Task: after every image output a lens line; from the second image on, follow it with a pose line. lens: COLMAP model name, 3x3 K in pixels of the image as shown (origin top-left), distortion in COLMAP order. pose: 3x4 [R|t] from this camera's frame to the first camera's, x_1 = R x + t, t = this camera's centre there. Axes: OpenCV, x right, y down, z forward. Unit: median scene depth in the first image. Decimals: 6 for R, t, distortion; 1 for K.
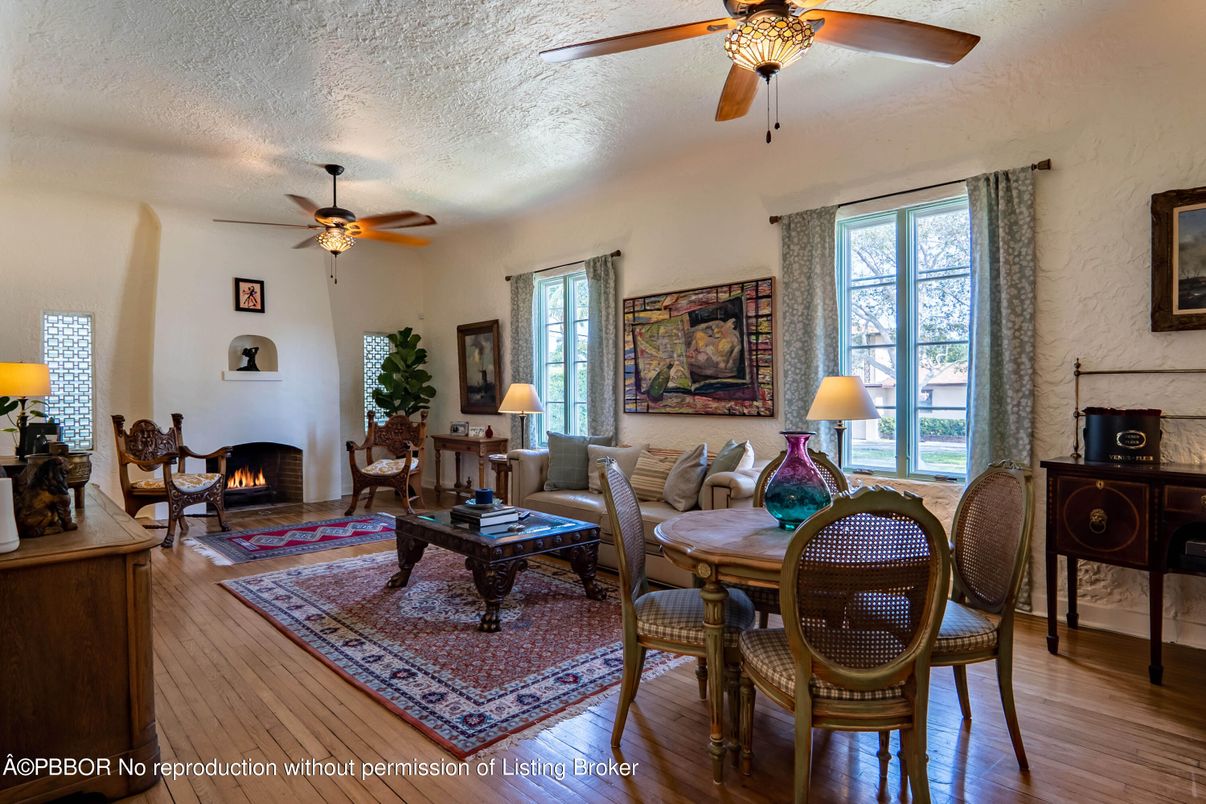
lens RADIAL K [[645.5, 0, 597.5], [0, 645.5, 397.7], [0, 0, 1]] dist [-0.036548, 0.010149]
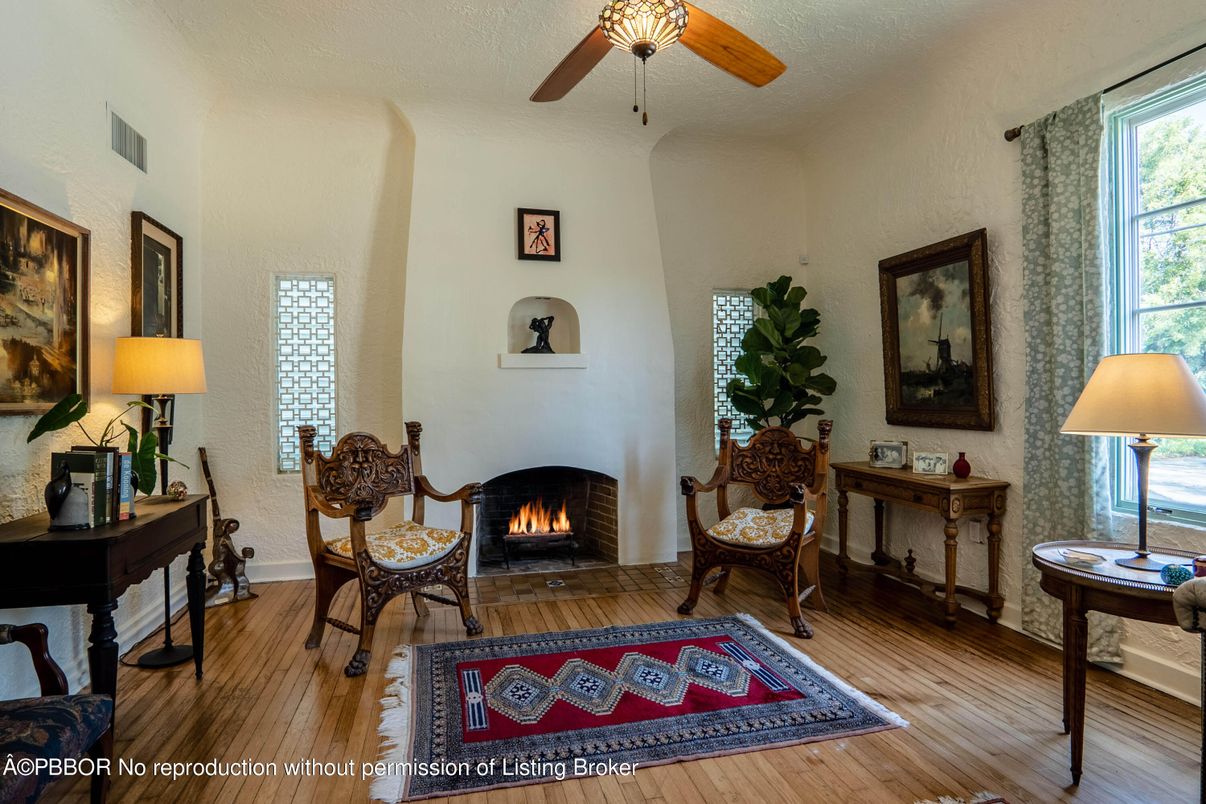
lens RADIAL K [[645.5, 0, 597.5], [0, 645.5, 397.7], [0, 0, 1]] dist [-0.036548, 0.010149]
pose [[0.862993, -0.000573, -0.505215, -0.163337], [0.002378, 0.999993, 0.002929, 0.000349], [0.505210, -0.003729, 0.862988, 0.455638]]
